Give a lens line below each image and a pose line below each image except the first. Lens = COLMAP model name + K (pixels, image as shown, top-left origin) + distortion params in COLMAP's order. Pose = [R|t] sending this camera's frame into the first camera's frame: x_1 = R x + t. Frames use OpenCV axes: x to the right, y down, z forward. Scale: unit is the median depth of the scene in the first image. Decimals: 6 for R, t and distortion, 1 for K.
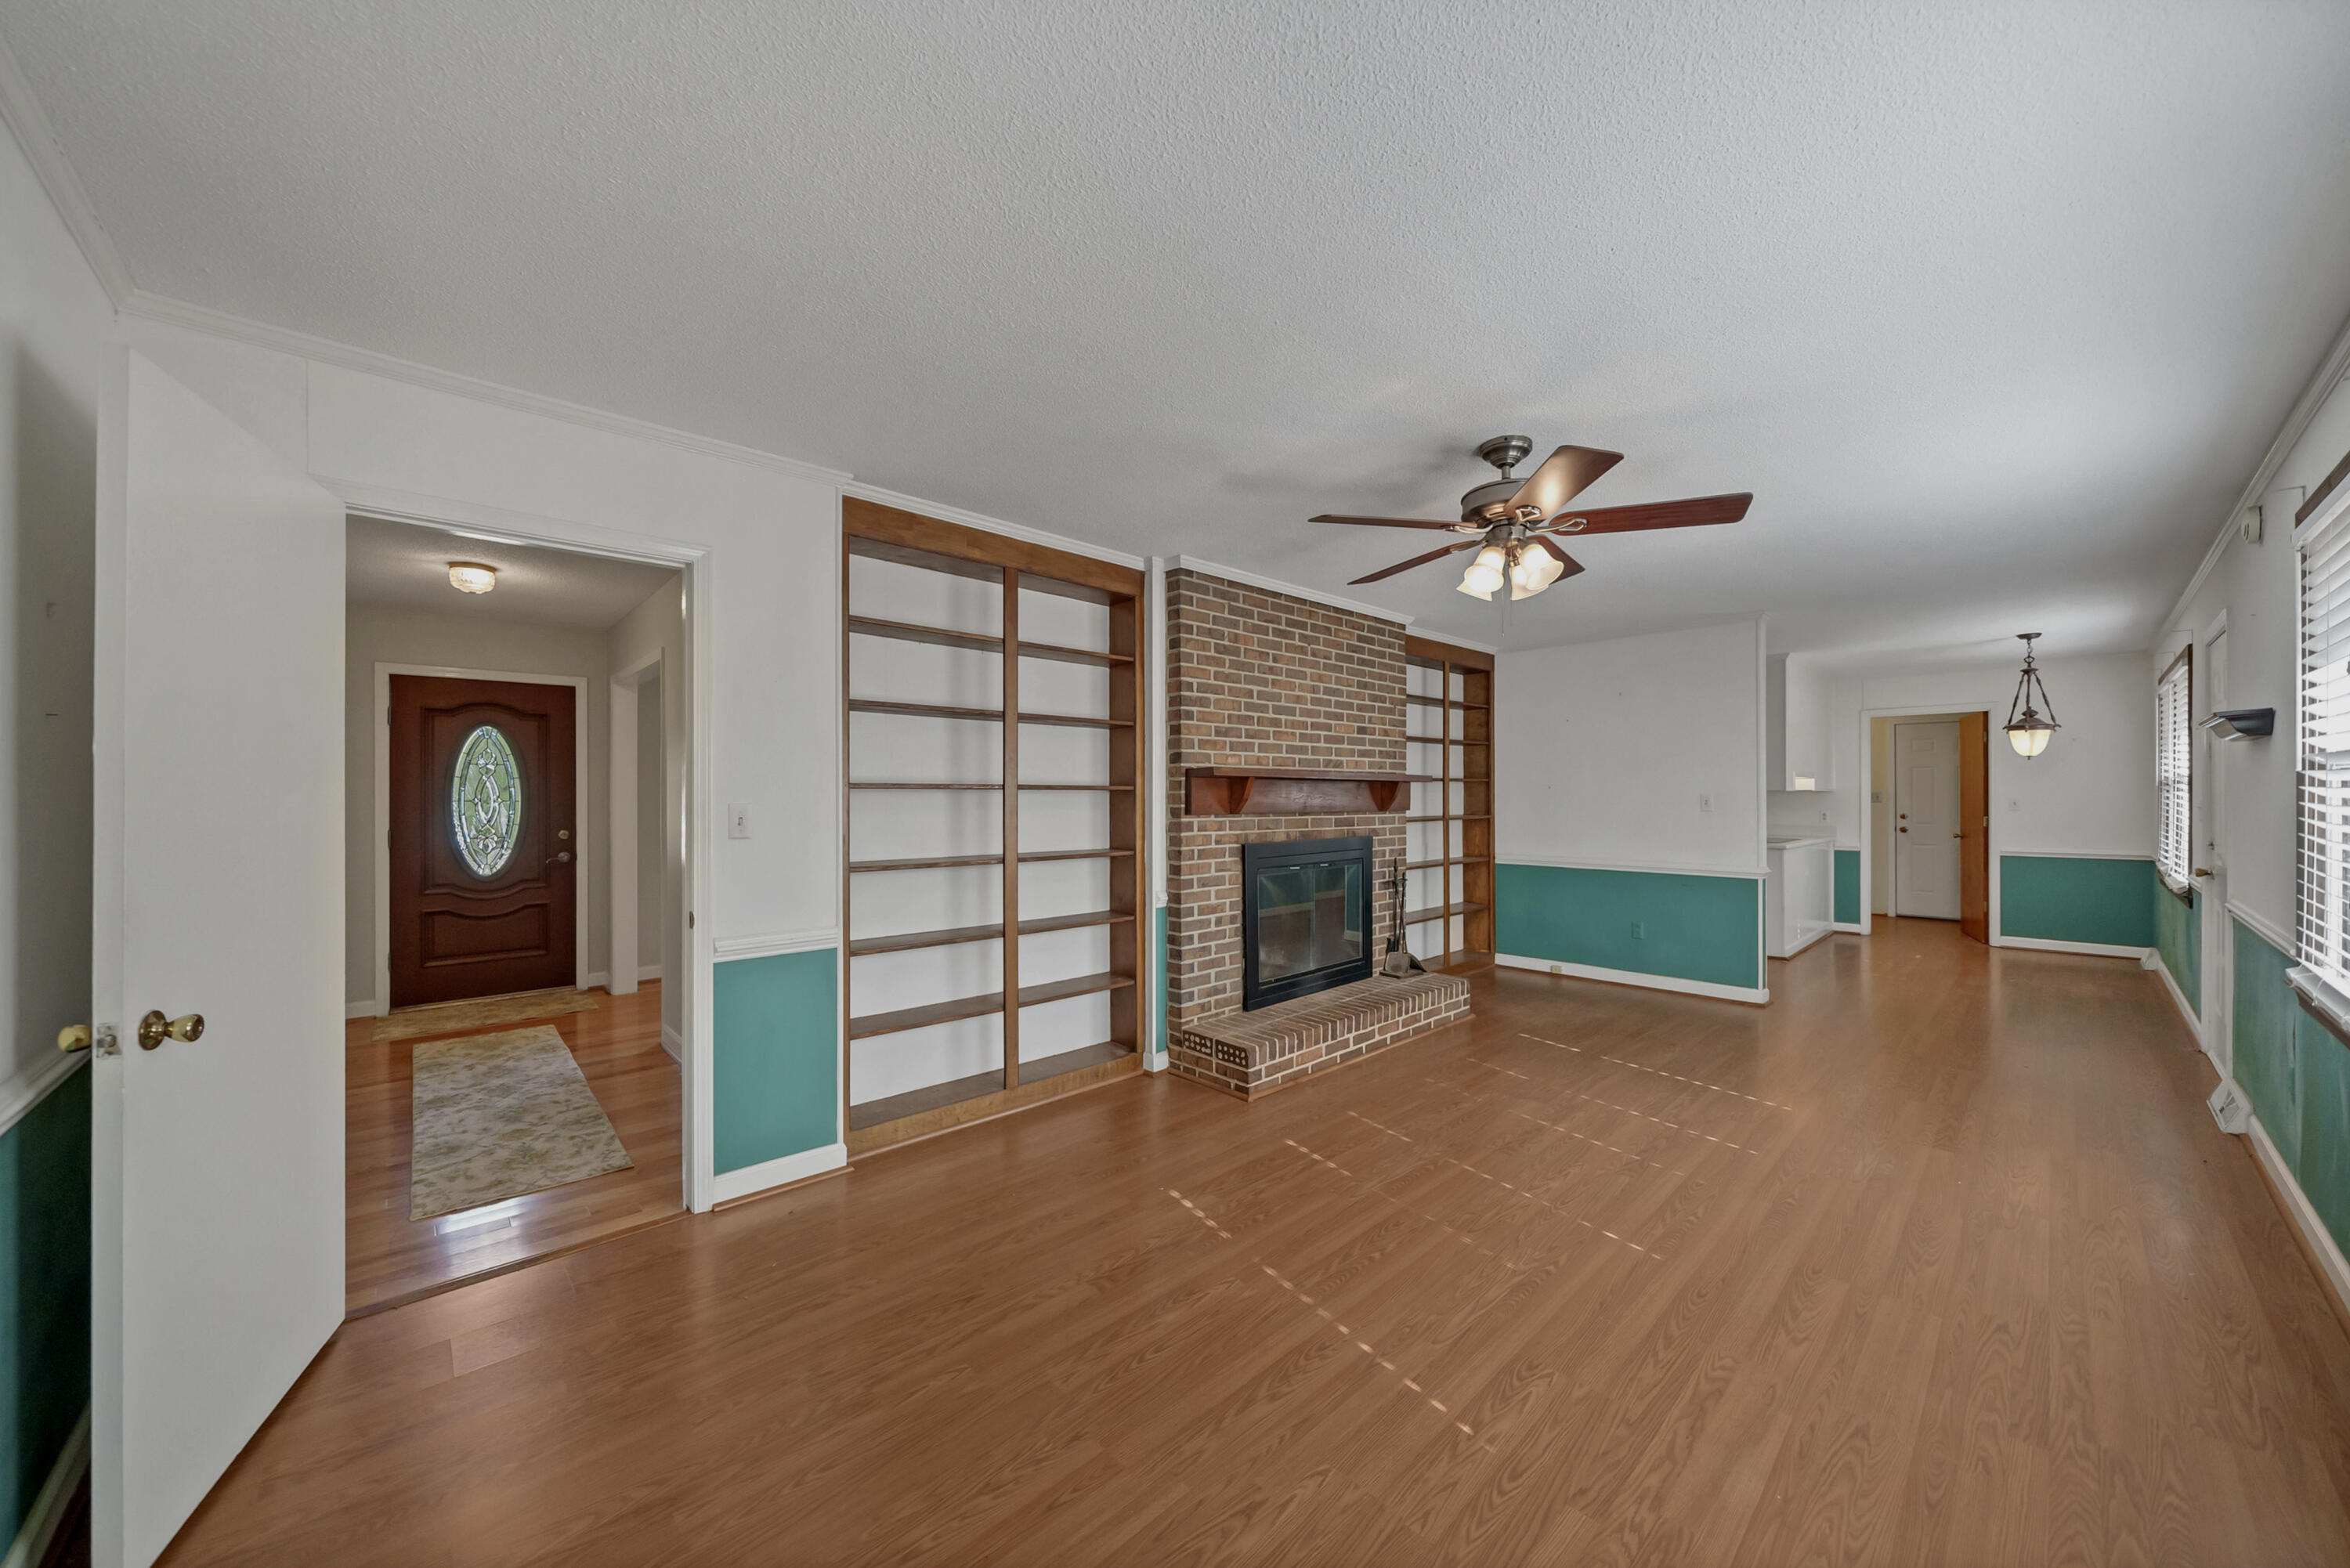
lens RADIAL K [[837.2, 0, 1183.8], [0, 837.2, 796.8], [0, 0, 1]] dist [-0.003115, -0.000120]
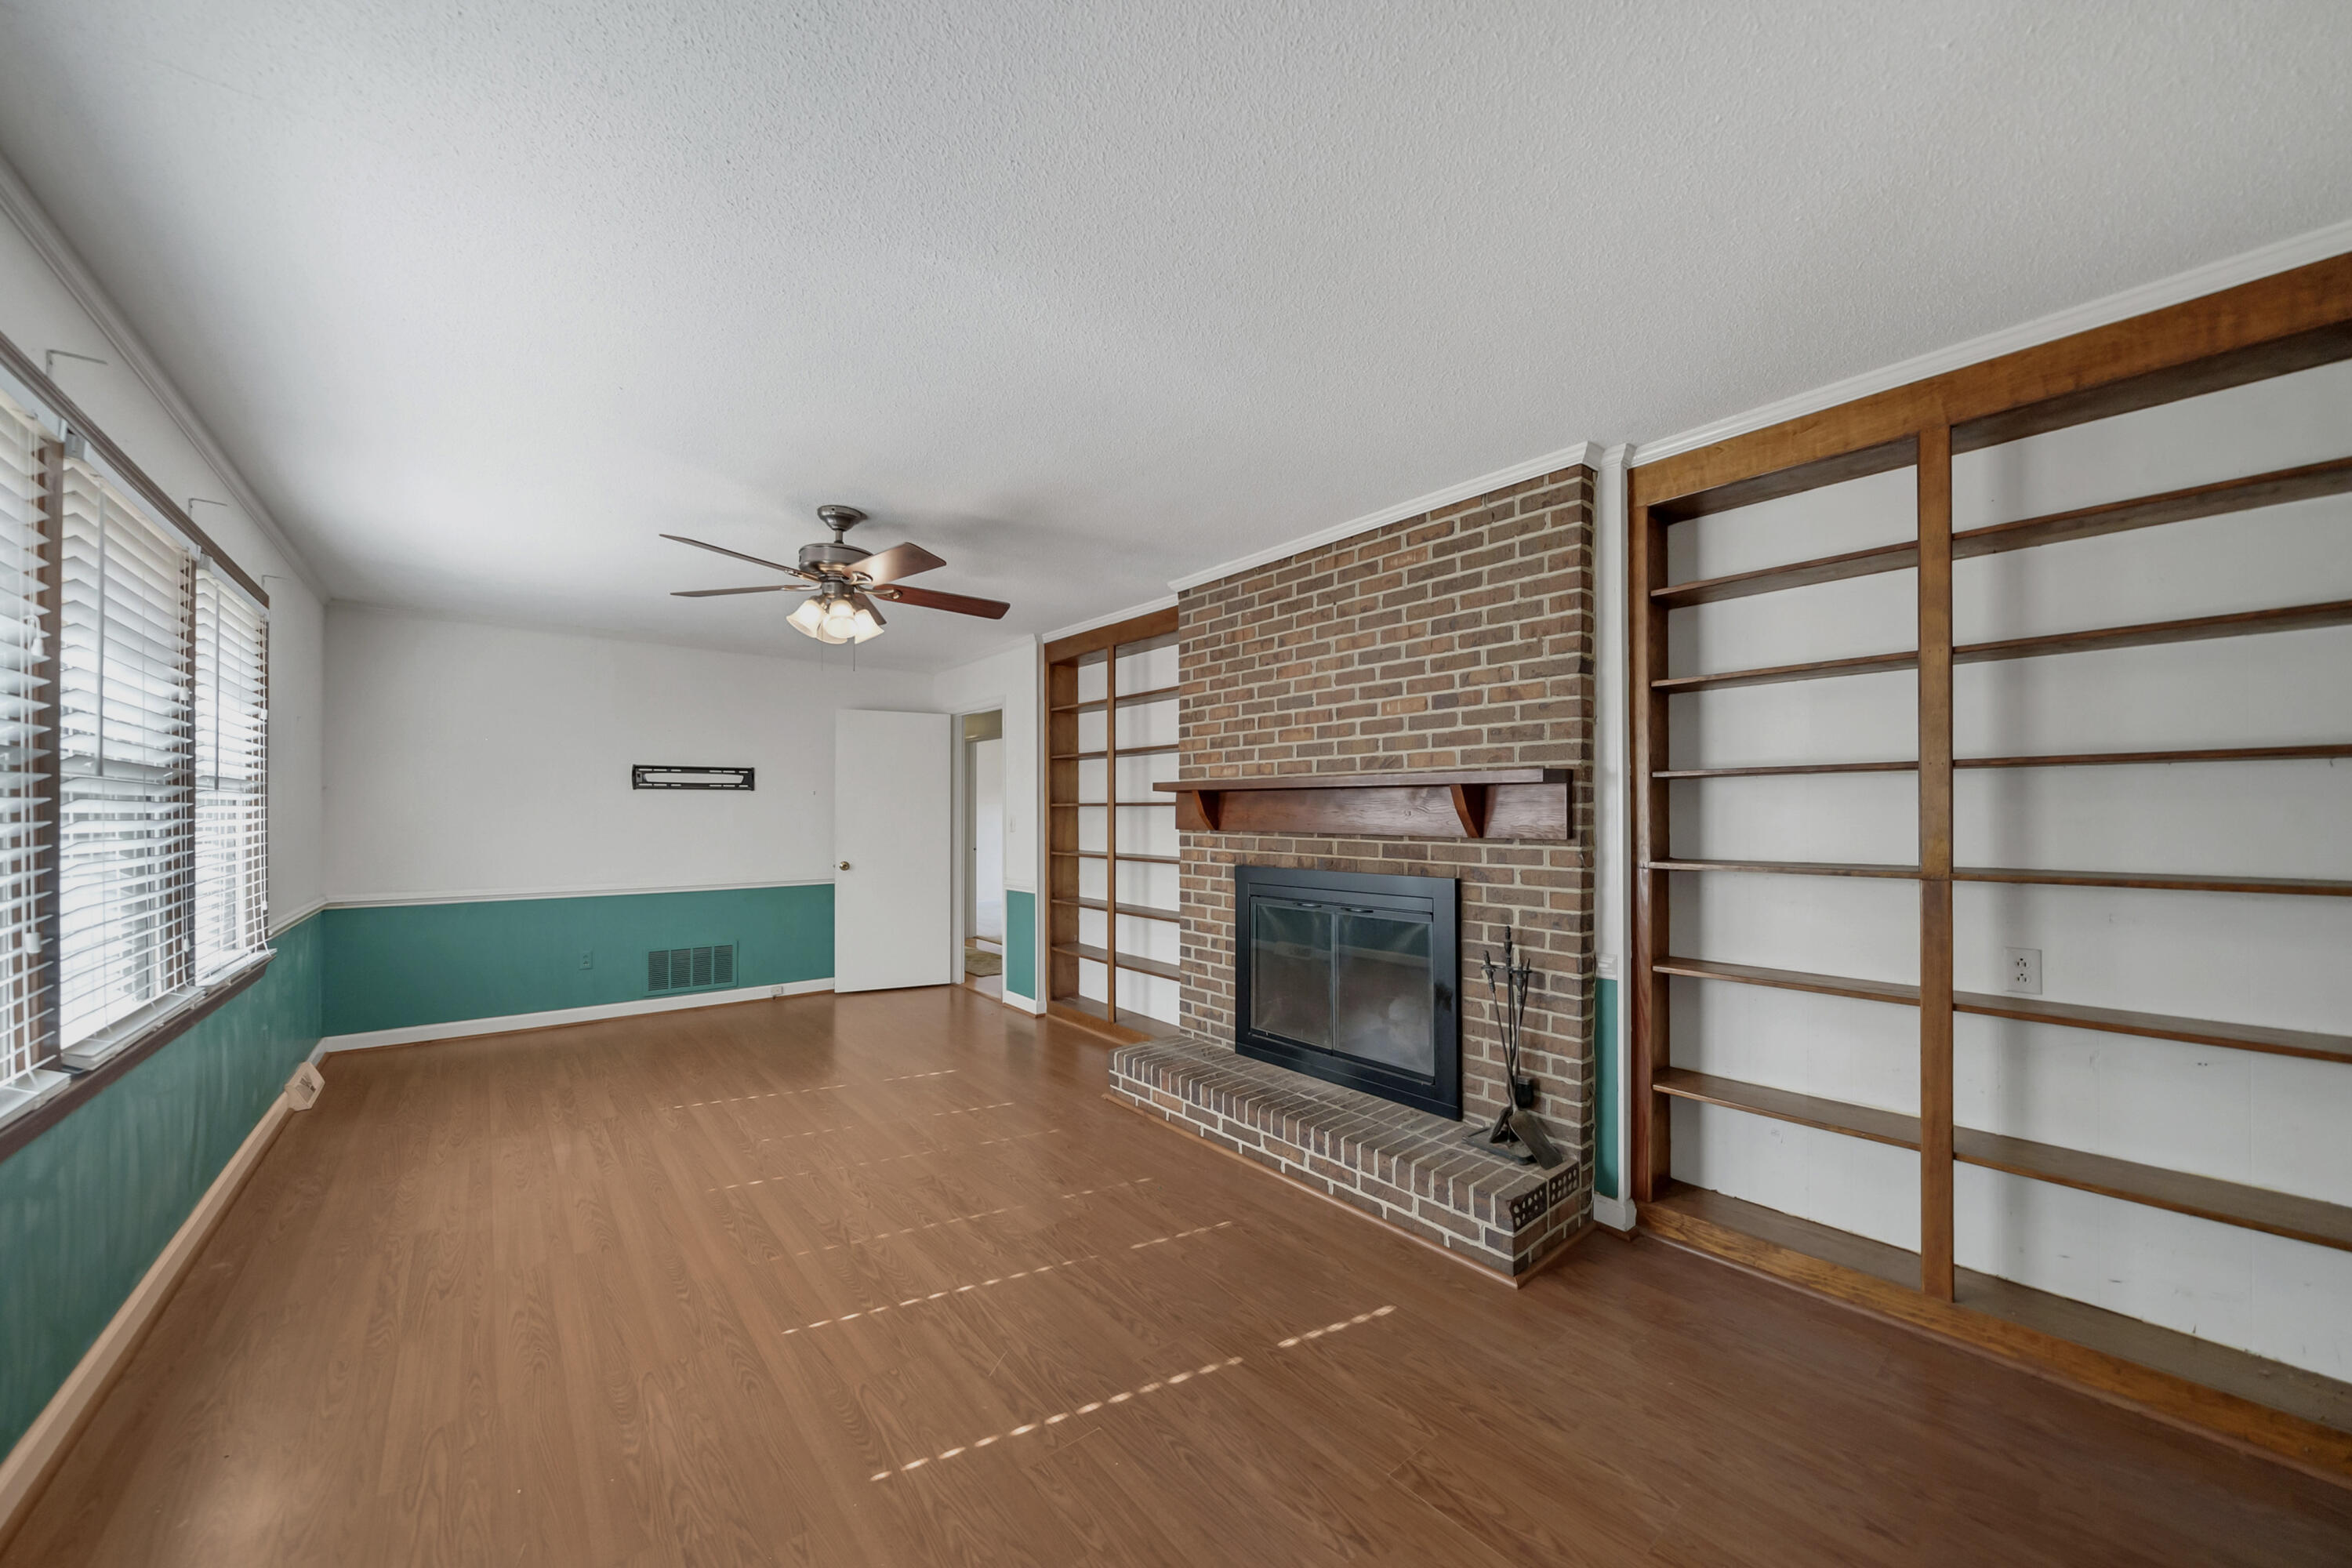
lens RADIAL K [[819.3, 0, 1127.1], [0, 819.3, 810.2], [0, 0, 1]] dist [-0.001298, -0.000021]
pose [[-0.094157, 0.000276, -0.995557, 0.967342], [0.000986, 0.999999, 0.000184, -0.001913], [0.995557, -0.000964, -0.094157, 0.978879]]
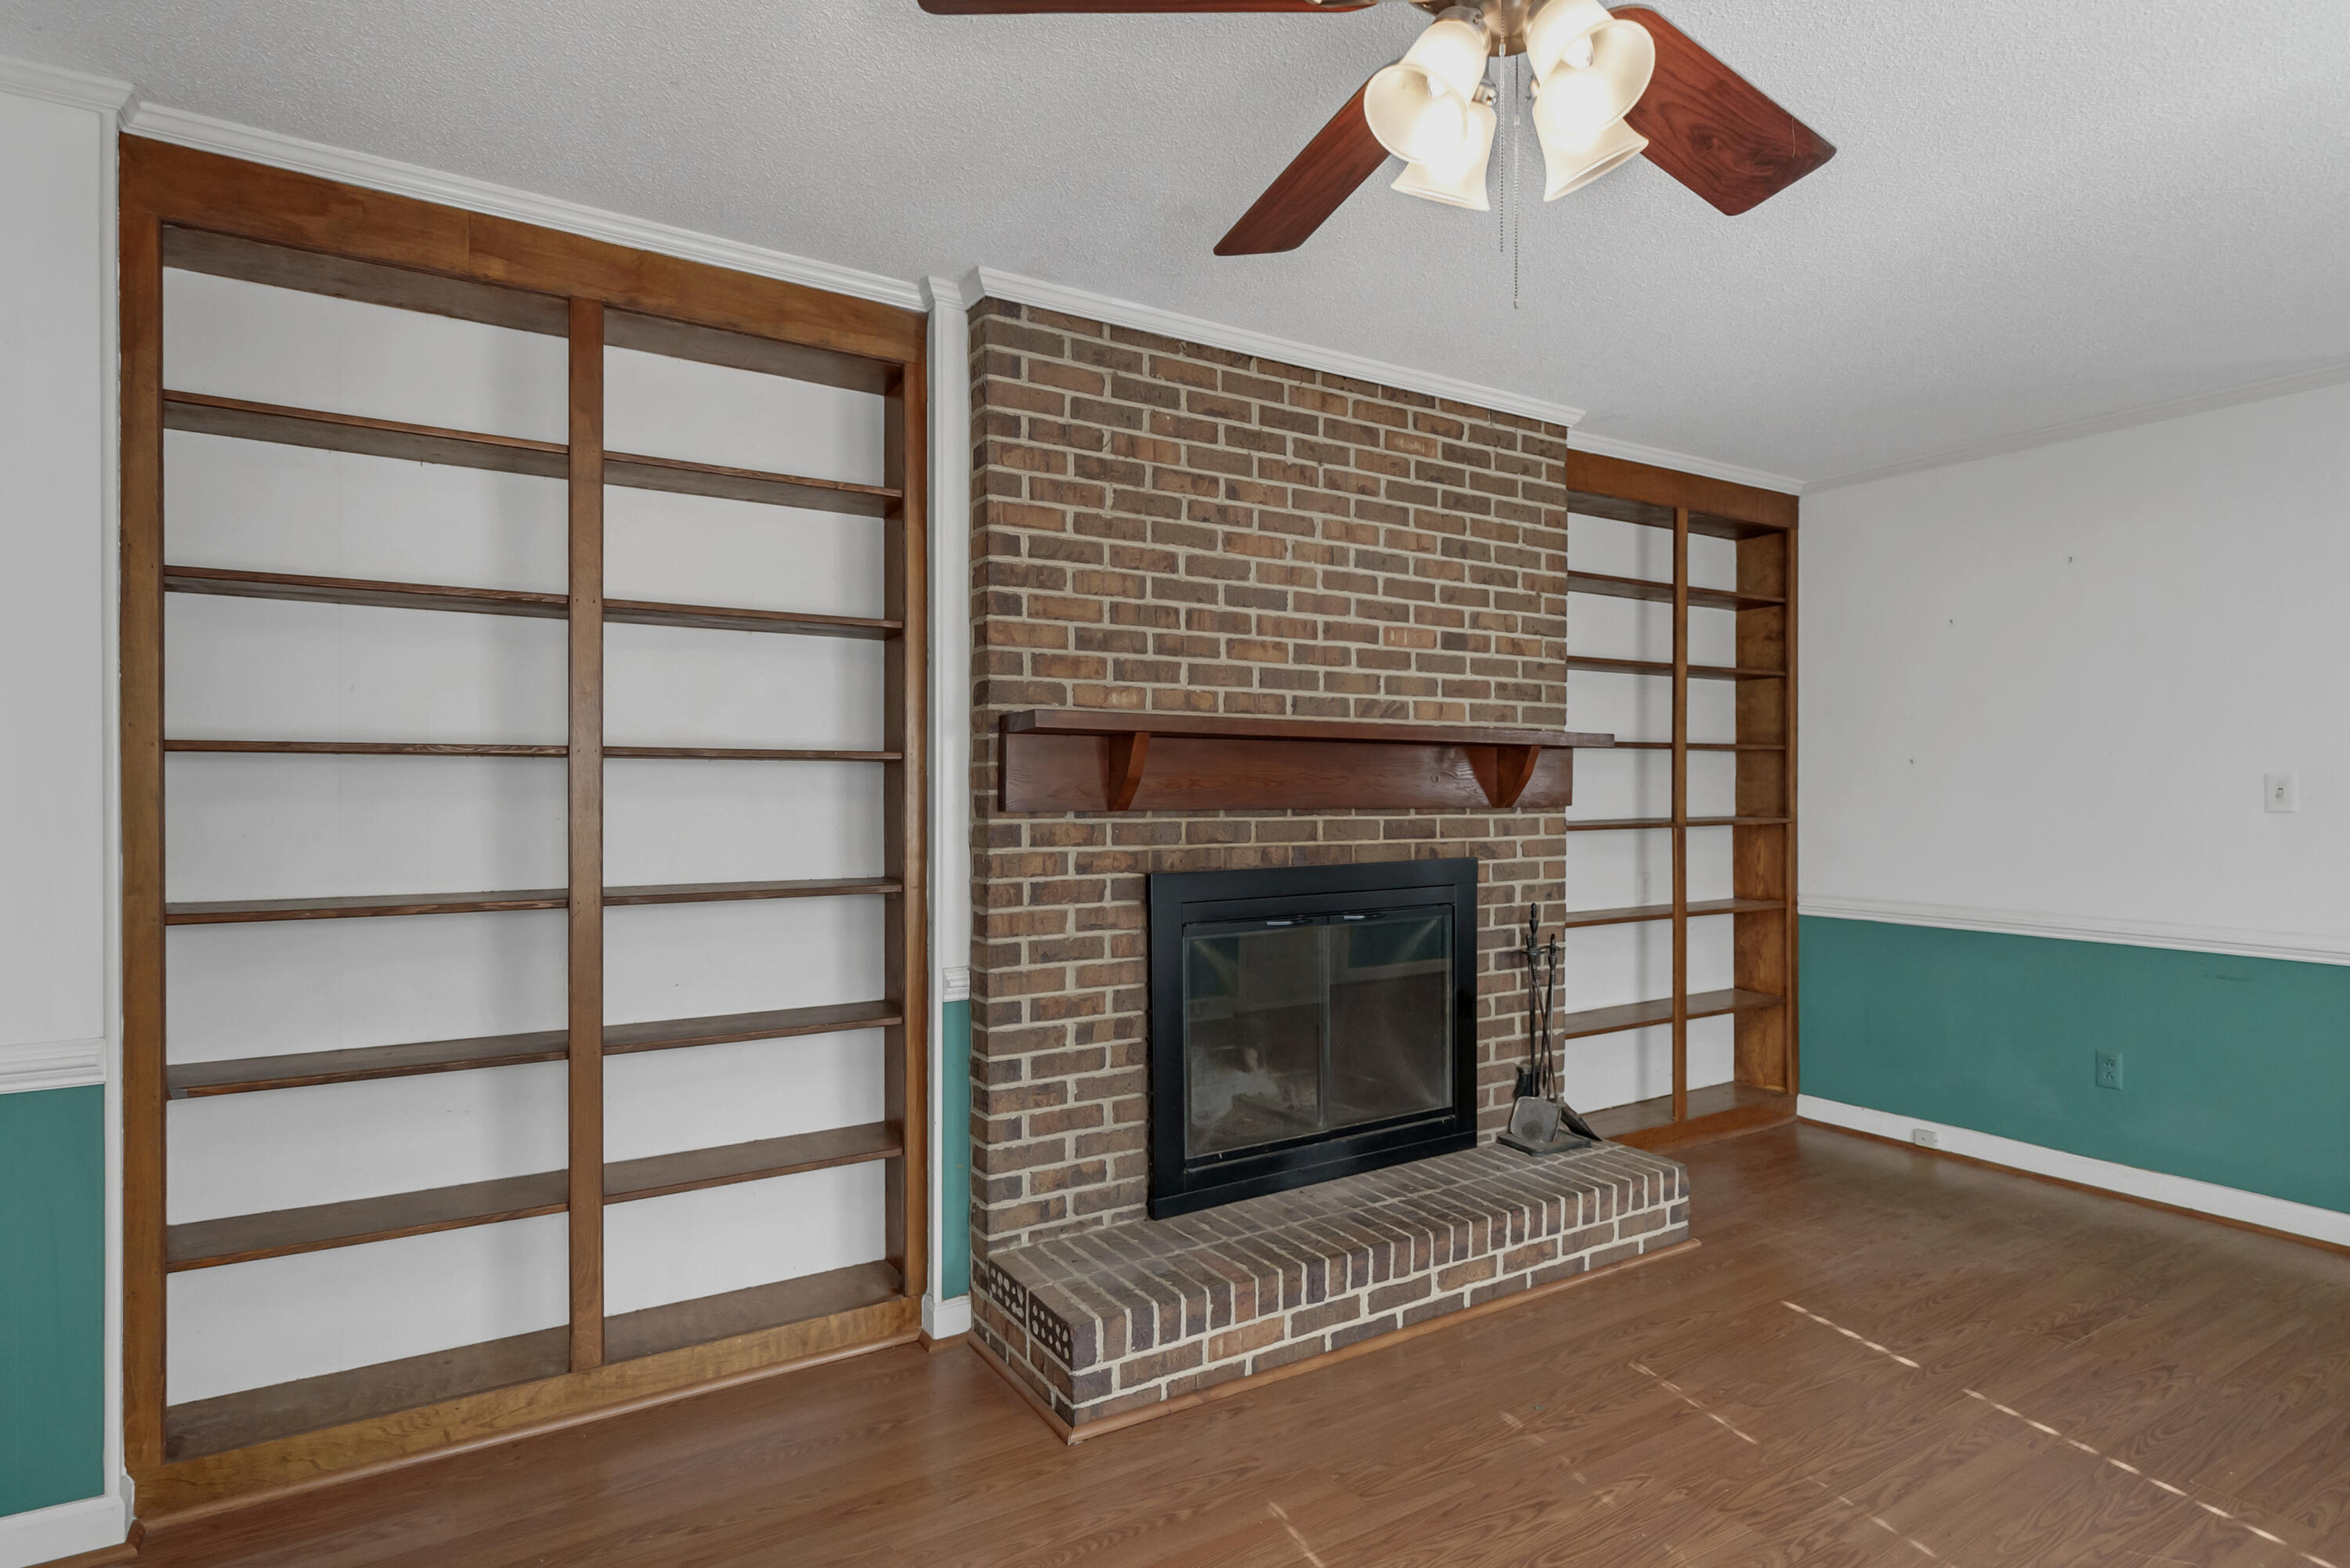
lens RADIAL K [[1234.6, 0, 1165.2], [0, 1234.6, 792.0], [0, 0, 1]] dist [0.001833, -0.000082]
pose [[0.979871, 0.003044, -0.199608, 0.226212], [-0.002414, 0.999991, 0.003400, 0.007569], [0.199617, -0.002850, 0.979870, 0.308205]]
